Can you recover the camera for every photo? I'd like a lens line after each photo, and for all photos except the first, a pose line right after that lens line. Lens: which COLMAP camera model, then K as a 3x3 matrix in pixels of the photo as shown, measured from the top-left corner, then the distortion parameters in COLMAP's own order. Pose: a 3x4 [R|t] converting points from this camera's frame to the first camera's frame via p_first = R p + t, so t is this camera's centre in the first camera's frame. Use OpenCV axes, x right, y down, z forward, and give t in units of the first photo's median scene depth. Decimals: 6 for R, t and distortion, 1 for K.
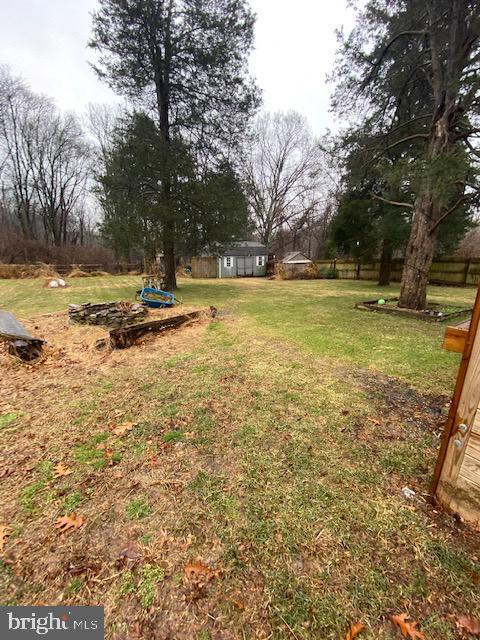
lens RADIAL K [[257.5, 0, 238.8], [0, 257.5, 322.1], [0, 0, 1]] dist [0.022569, -0.020106]
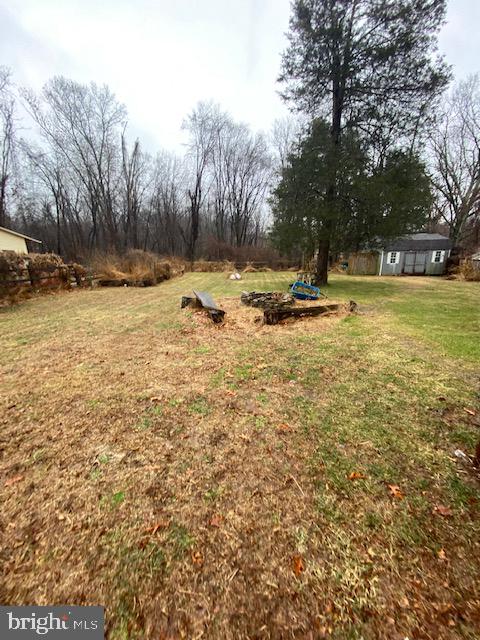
lens RADIAL K [[257.5, 0, 238.8], [0, 257.5, 322.1], [0, 0, 1]] dist [0.022569, -0.020106]
pose [[0.831403, 0.125267, -0.541366, 0.062821], [-0.118275, 0.991827, 0.047859, 0.018843], [0.542936, 0.024239, 0.839424, -0.101052]]
